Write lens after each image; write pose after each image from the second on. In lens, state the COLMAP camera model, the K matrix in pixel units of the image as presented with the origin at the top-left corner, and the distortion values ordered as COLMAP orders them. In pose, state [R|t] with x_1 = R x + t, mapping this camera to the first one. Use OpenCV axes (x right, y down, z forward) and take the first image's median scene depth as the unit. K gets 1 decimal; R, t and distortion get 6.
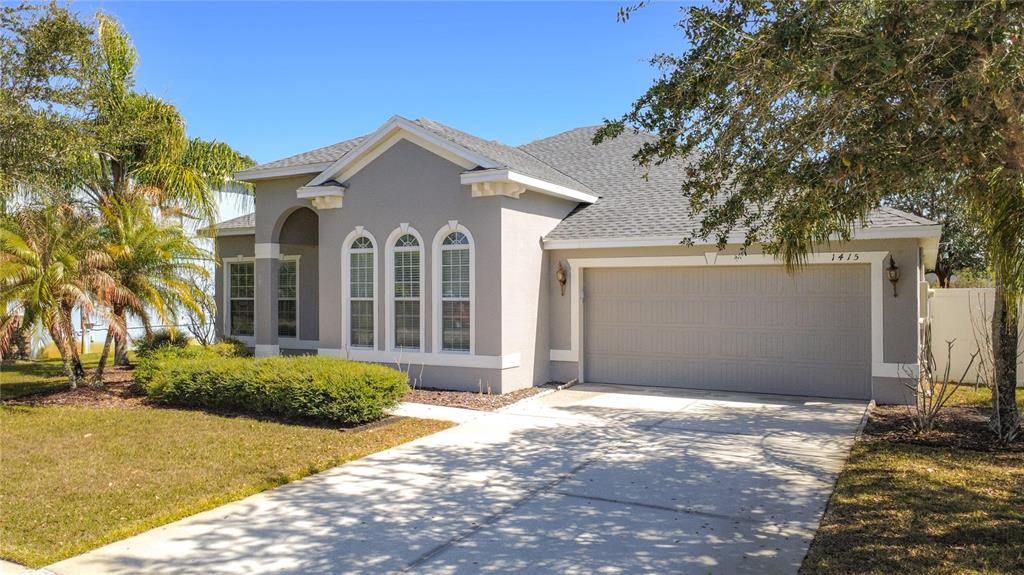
lens RADIAL K [[742.1, 0, 512.0], [0, 742.1, 287.5], [0, 0, 1]] dist [0.000832, 0.000708]
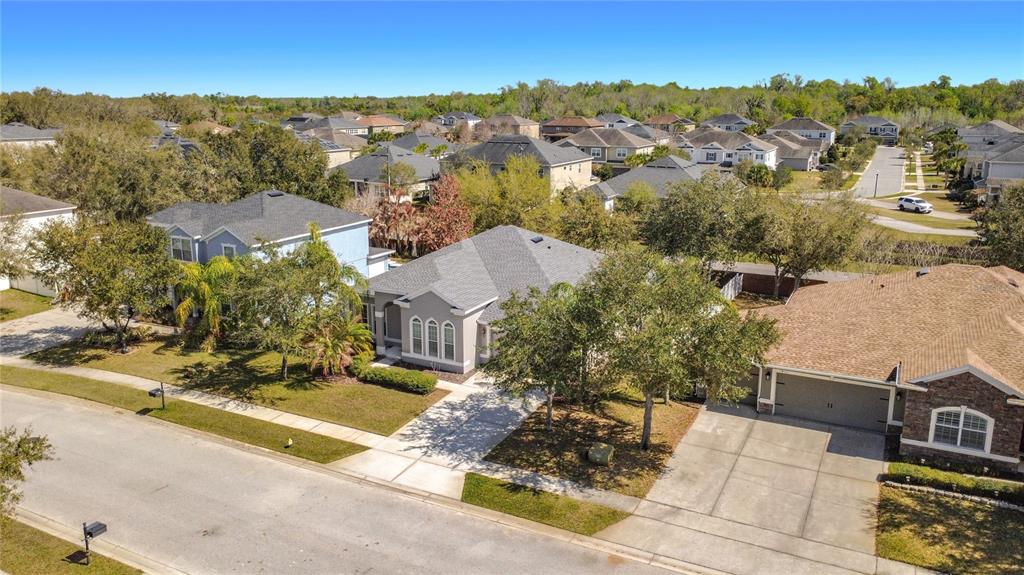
lens RADIAL K [[742.1, 0, 512.0], [0, 742.1, 287.5], [0, 0, 1]] dist [0.000832, 0.000708]
pose [[0.999041, -0.008315, 0.042987, 0.059925], [-0.003057, 0.966158, 0.257932, -1.070158], [-0.043677, -0.257816, 0.965206, -2.079892]]
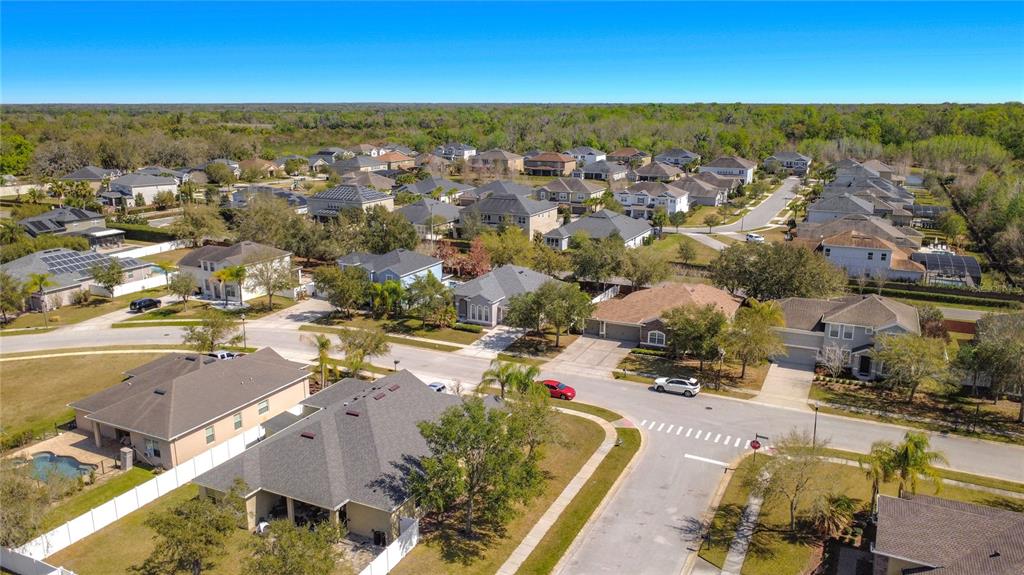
lens RADIAL K [[742.1, 0, 512.0], [0, 742.1, 287.5], [0, 0, 1]] dist [0.000832, 0.000708]
pose [[0.998027, -0.013306, 0.061367, -0.304908], [-0.002835, 0.966744, 0.255729, -2.440368], [-0.062729, -0.255398, 0.964799, -7.036746]]
